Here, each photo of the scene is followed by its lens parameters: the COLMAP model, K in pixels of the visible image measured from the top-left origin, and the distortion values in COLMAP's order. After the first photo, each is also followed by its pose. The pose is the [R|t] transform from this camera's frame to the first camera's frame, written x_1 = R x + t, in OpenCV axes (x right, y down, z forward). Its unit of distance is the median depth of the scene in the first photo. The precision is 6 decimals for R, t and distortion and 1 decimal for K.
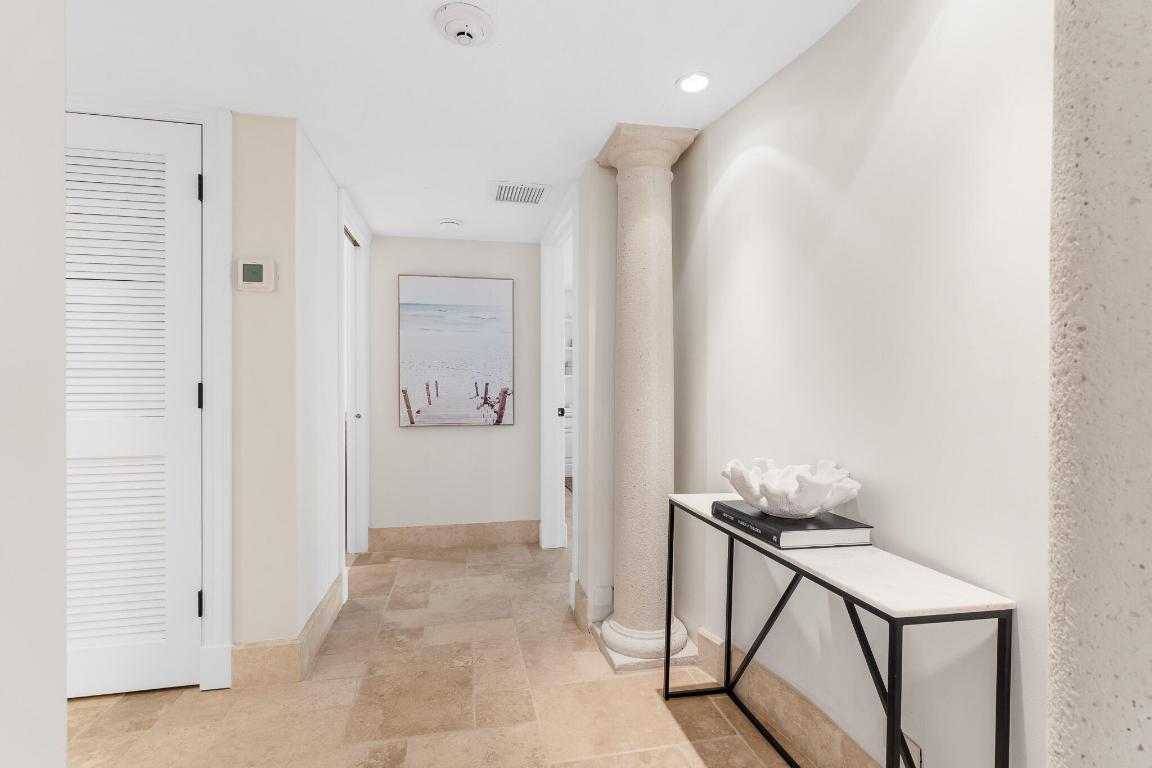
lens RADIAL K [[519.8, 0, 571.4], [0, 519.8, 387.5], [0, 0, 1]] dist [-0.006435, 0.003681]
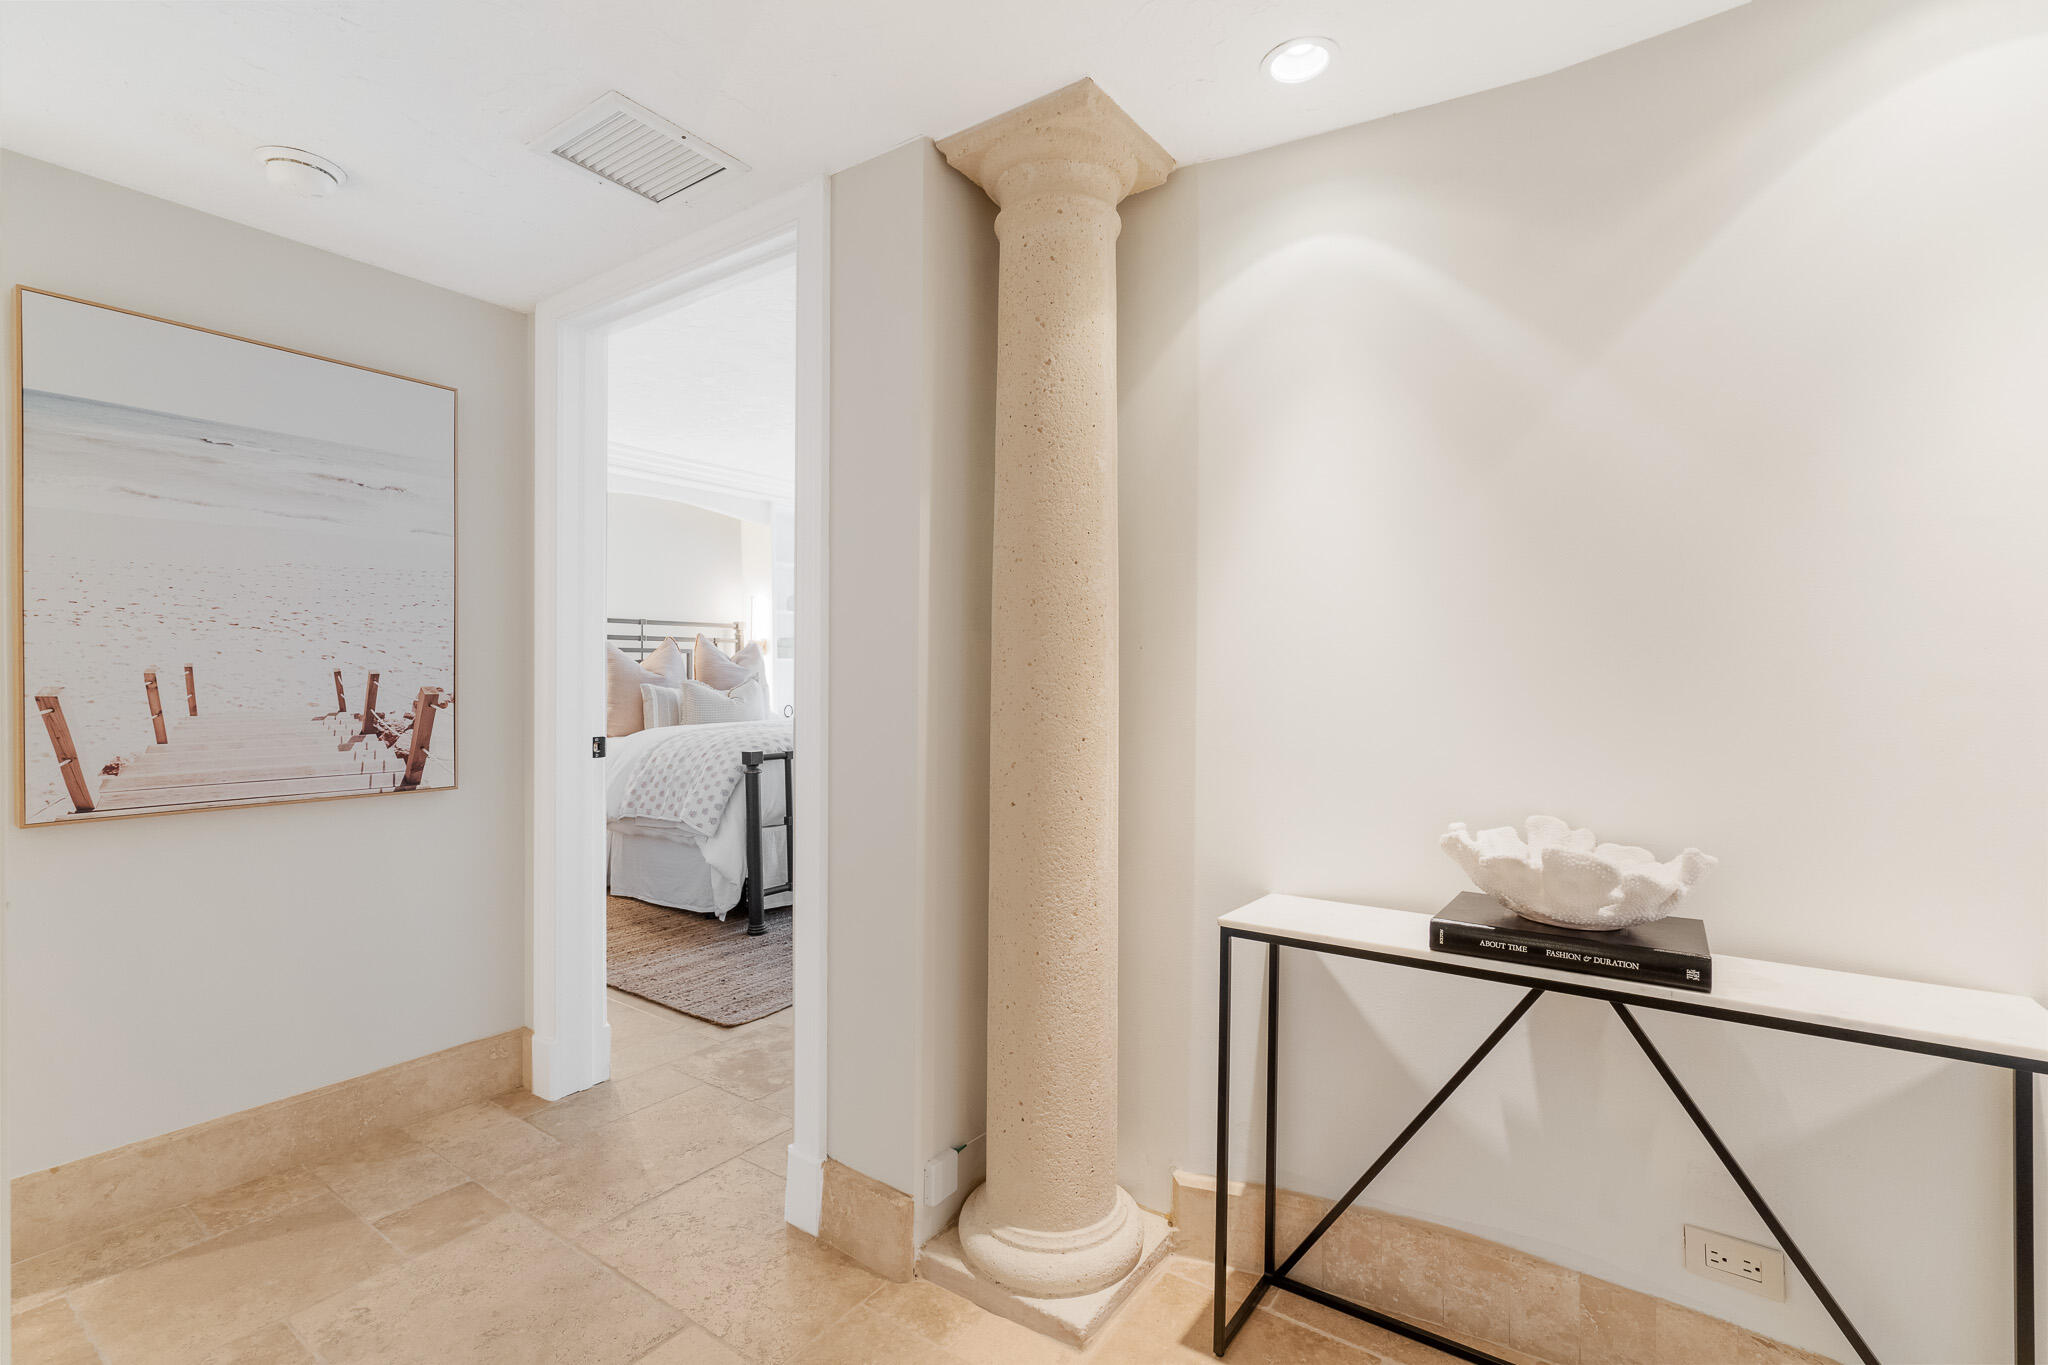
lens RADIAL K [[924.1, 0, 1019.3], [0, 924.1, 687.0], [0, 0, 1]] dist [-0.006435, 0.003681]
pose [[0.741131, -0.004048, 0.671348, -0.262396], [-0.001539, 0.999969, 0.007728, -0.004852], [-0.671359, -0.006760, 0.741102, 0.261161]]
